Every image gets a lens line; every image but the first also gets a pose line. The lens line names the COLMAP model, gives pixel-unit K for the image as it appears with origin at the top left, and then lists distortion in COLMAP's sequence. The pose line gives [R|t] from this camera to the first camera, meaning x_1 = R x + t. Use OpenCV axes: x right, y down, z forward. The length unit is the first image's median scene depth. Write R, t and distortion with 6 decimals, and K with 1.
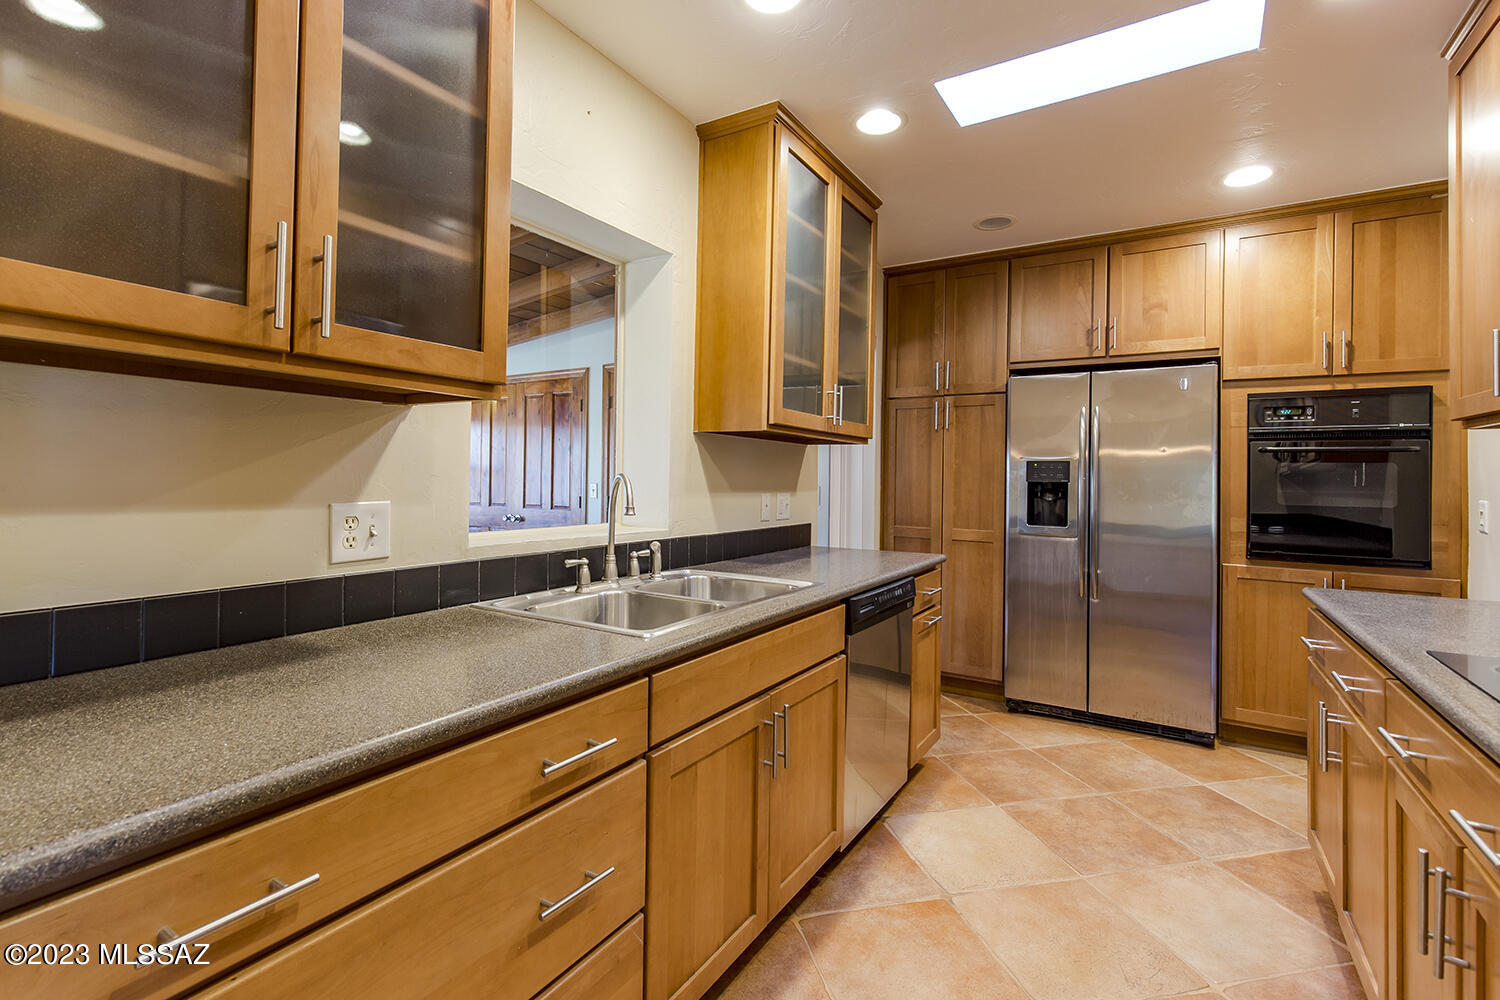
lens RADIAL K [[695.3, 0, 745.8], [0, 695.3, 467.8], [0, 0, 1]] dist [0.020181, -0.003492]
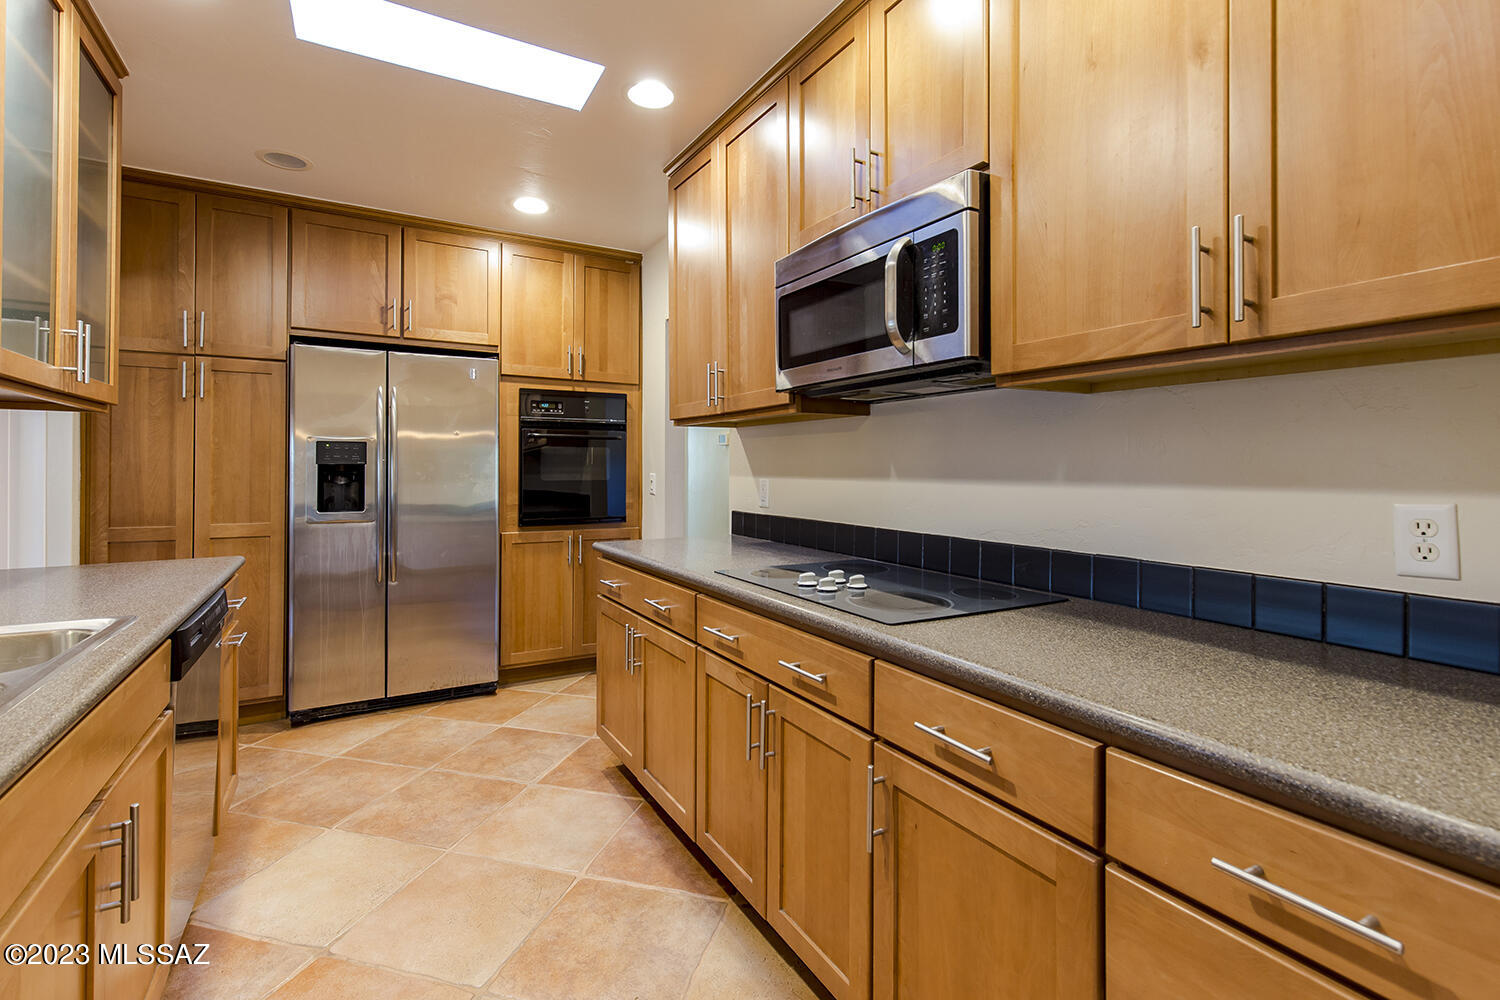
lens RADIAL K [[695.3, 0, 749.3], [0, 695.3, 463.3], [0, 0, 1]] dist [0.020181, -0.003492]
pose [[0.477637, -0.009527, 0.878506, -0.138484], [-0.007490, 0.999861, 0.014916, 0.001371], [-0.878525, -0.013704, 0.477499, 0.095132]]
